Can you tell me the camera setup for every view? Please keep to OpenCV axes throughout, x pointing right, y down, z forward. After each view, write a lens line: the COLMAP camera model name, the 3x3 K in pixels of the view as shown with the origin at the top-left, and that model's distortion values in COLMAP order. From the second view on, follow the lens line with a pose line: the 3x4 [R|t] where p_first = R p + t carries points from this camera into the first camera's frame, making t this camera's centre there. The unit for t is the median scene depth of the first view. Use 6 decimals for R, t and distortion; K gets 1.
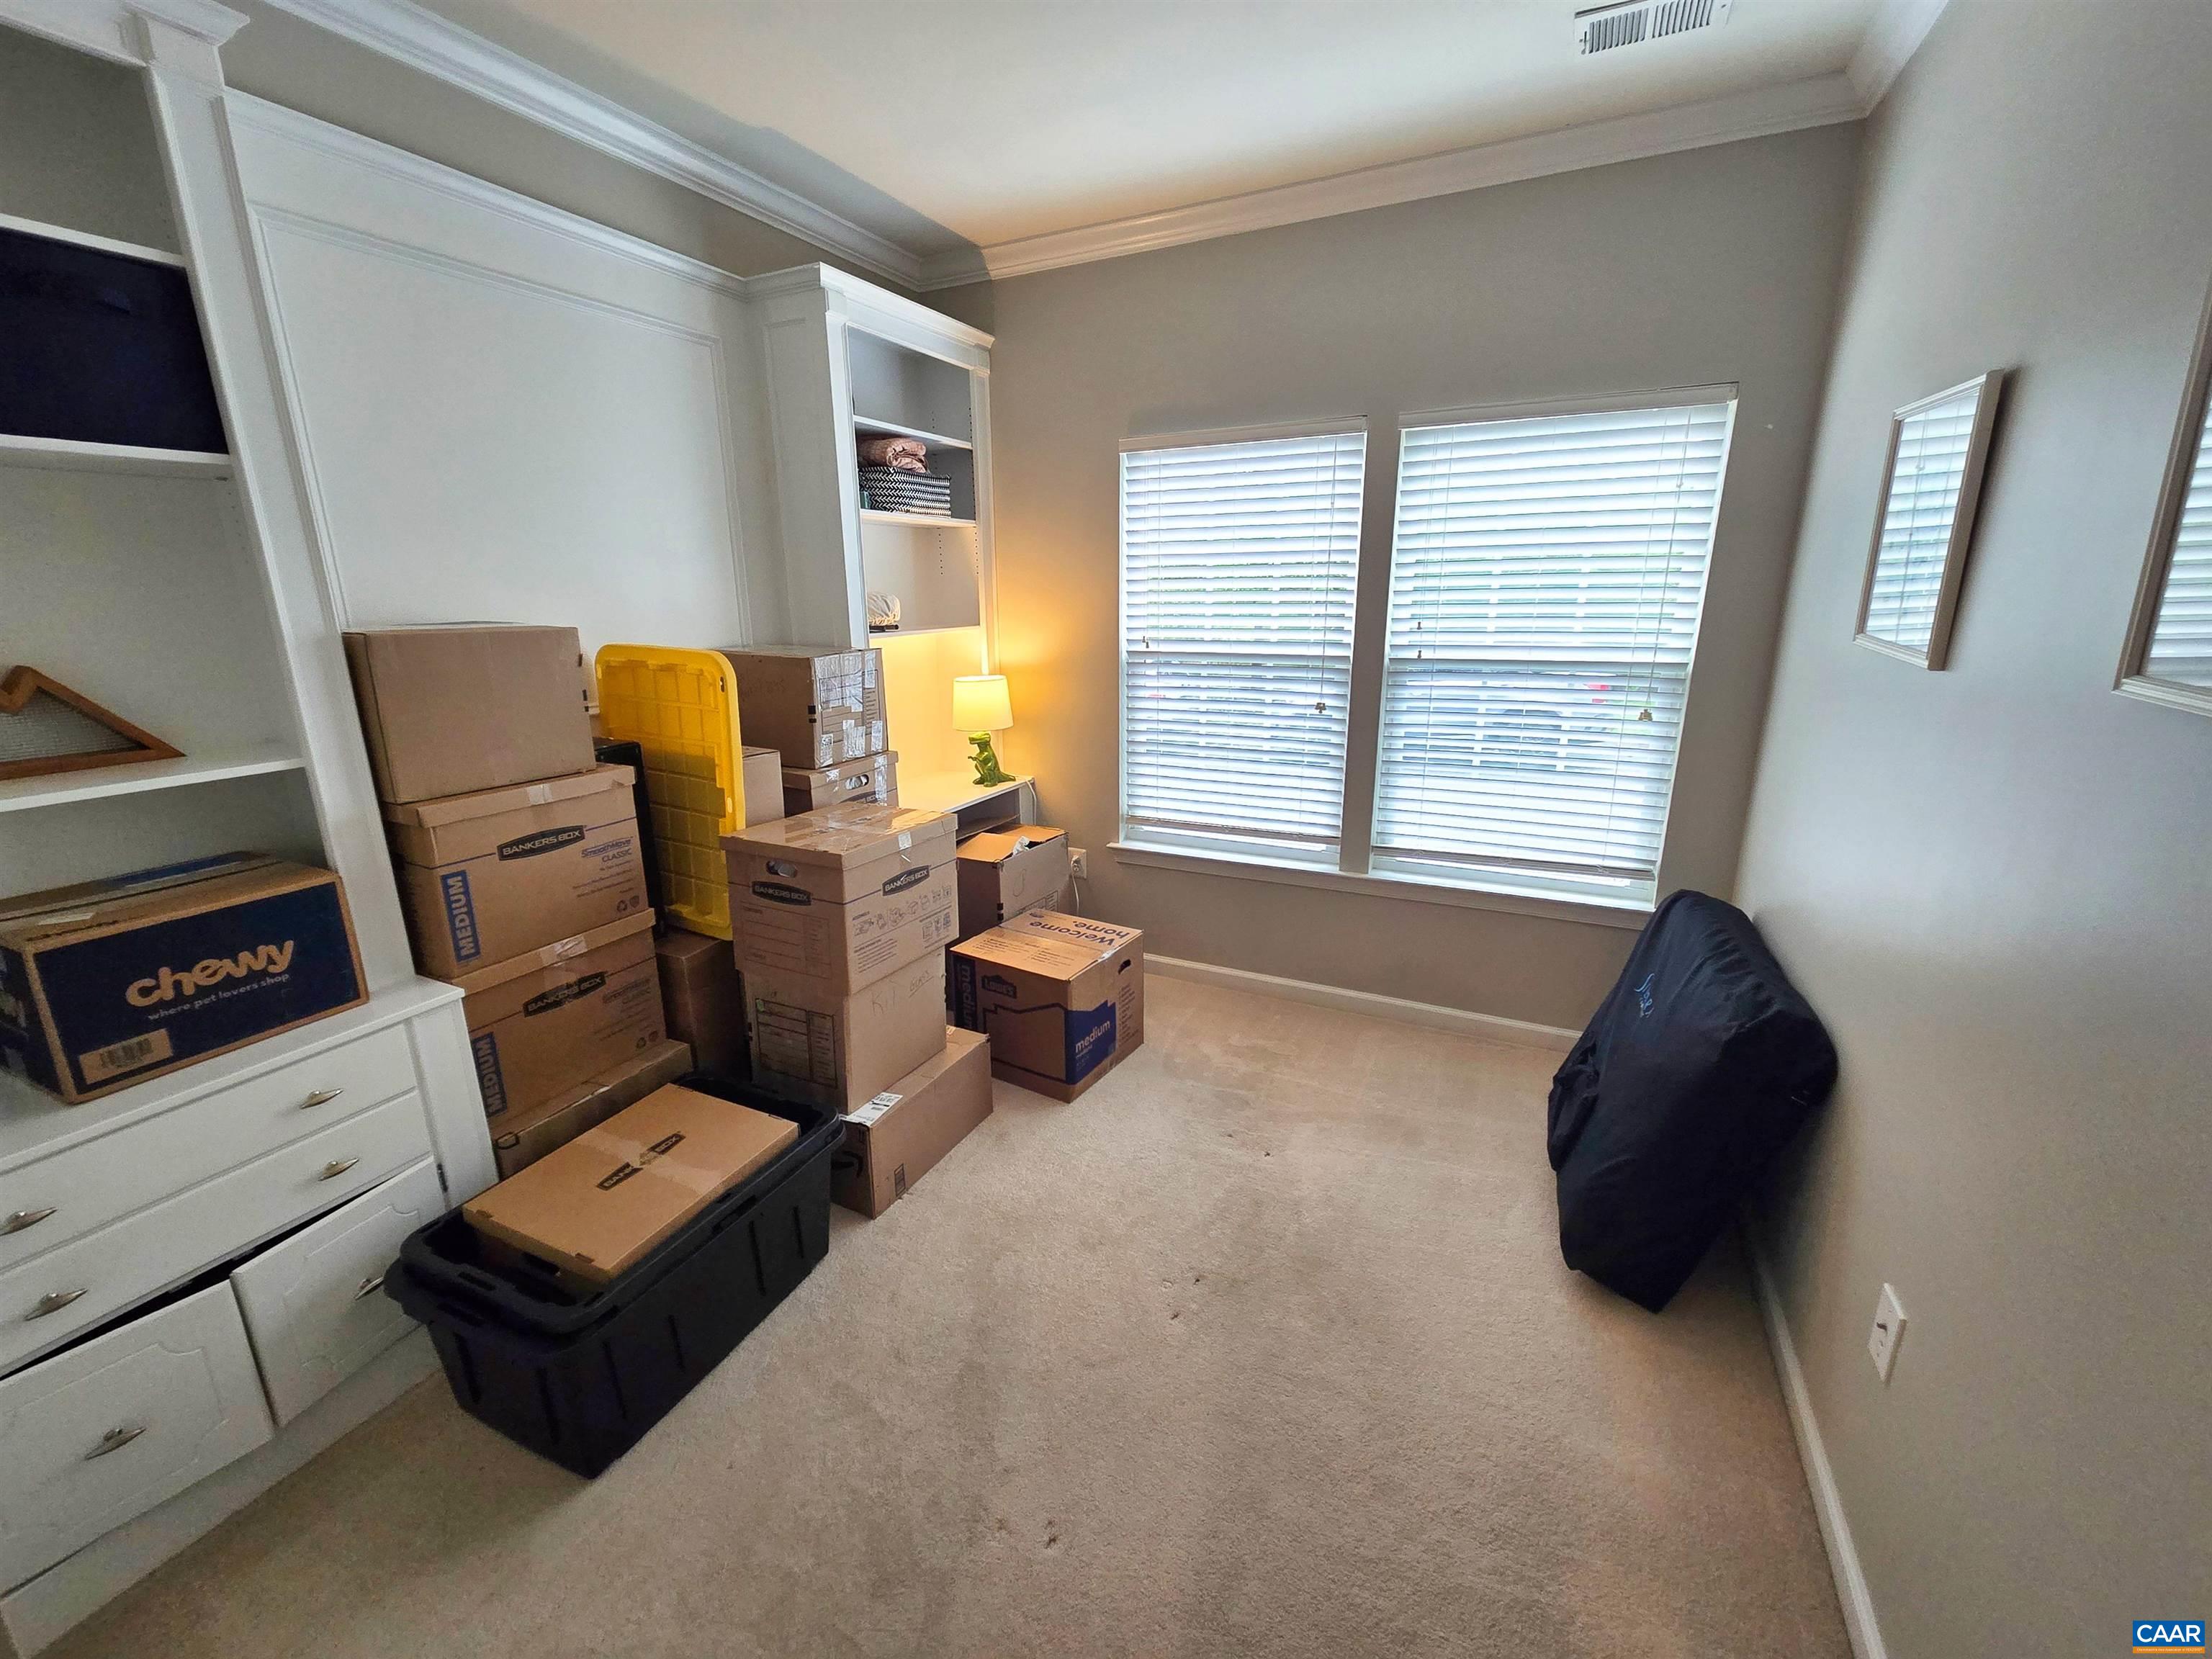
lens RADIAL K [[904.4, 0, 1106.0], [0, 904.4, 829.5], [0, 0, 1]] dist [0.017162, 0.000255]
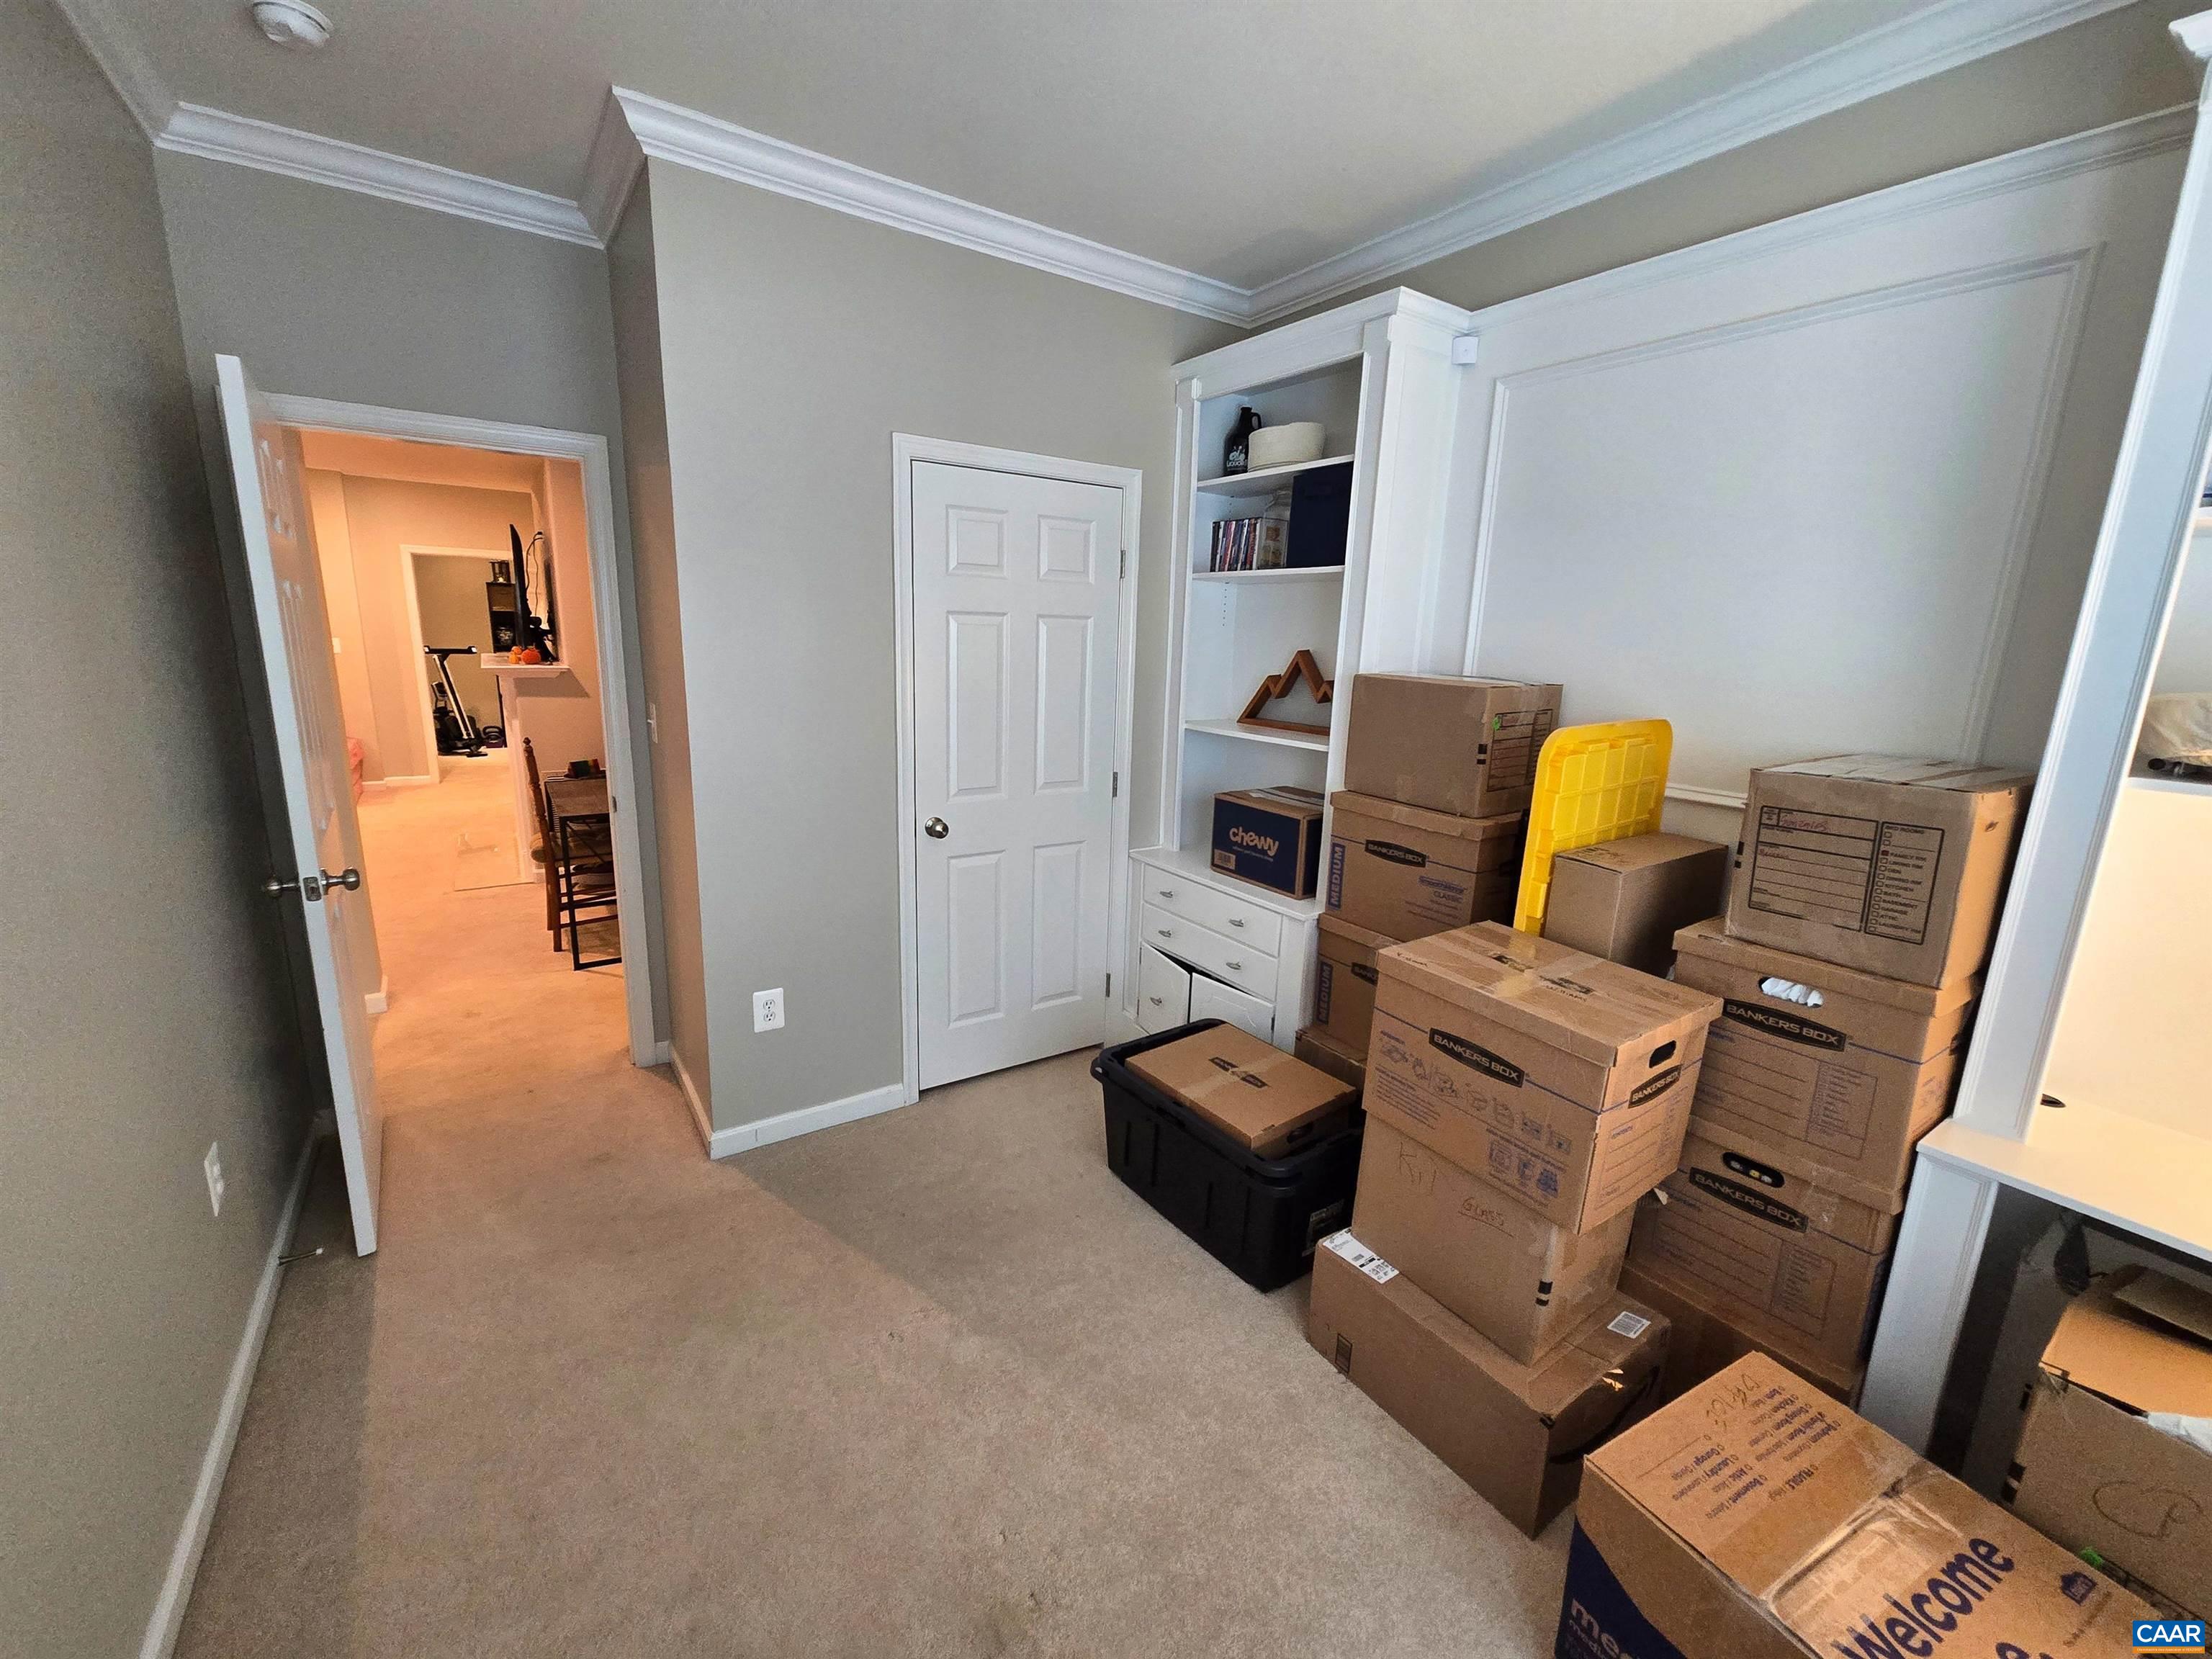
lens RADIAL K [[904.4, 0, 1106.0], [0, 904.4, 829.5], [0, 0, 1]] dist [0.017162, 0.000255]
pose [[-0.484185, 0.185295, -0.855120, 0.591538], [-0.256629, 0.904262, 0.341252, -0.326144], [0.836485, 0.384677, -0.390278, 1.131597]]
